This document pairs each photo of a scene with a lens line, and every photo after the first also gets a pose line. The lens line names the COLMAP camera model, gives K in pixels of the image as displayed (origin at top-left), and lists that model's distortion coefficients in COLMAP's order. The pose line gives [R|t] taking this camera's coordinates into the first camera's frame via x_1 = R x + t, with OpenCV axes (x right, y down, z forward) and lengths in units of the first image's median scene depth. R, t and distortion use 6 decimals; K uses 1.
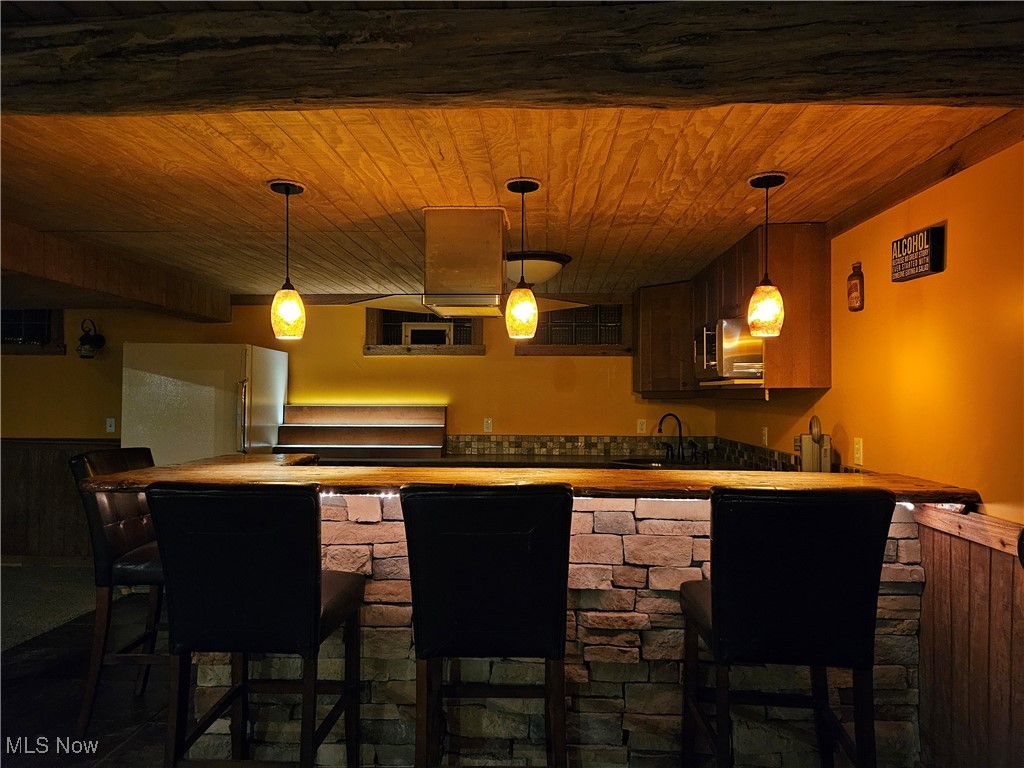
lens RADIAL K [[693.1, 0, 511.3], [0, 693.1, 384.4], [0, 0, 1]] dist [0.056716, -0.000757]
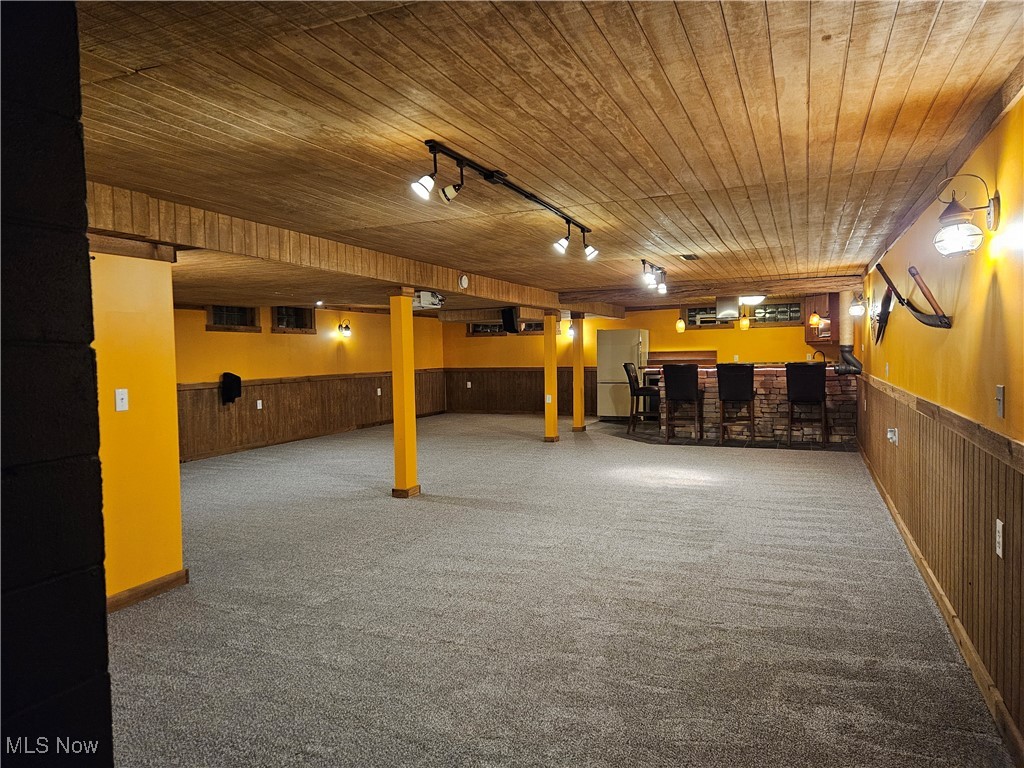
lens RADIAL K [[693.1, 0, 511.8], [0, 693.1, 381.0], [0, 0, 1]] dist [0.056716, -0.000757]
pose [[0.946608, -0.003269, -0.322369, 0.036923], [0.021122, 0.998429, 0.051899, -0.011289], [0.321693, -0.055938, 0.945190, -3.040144]]
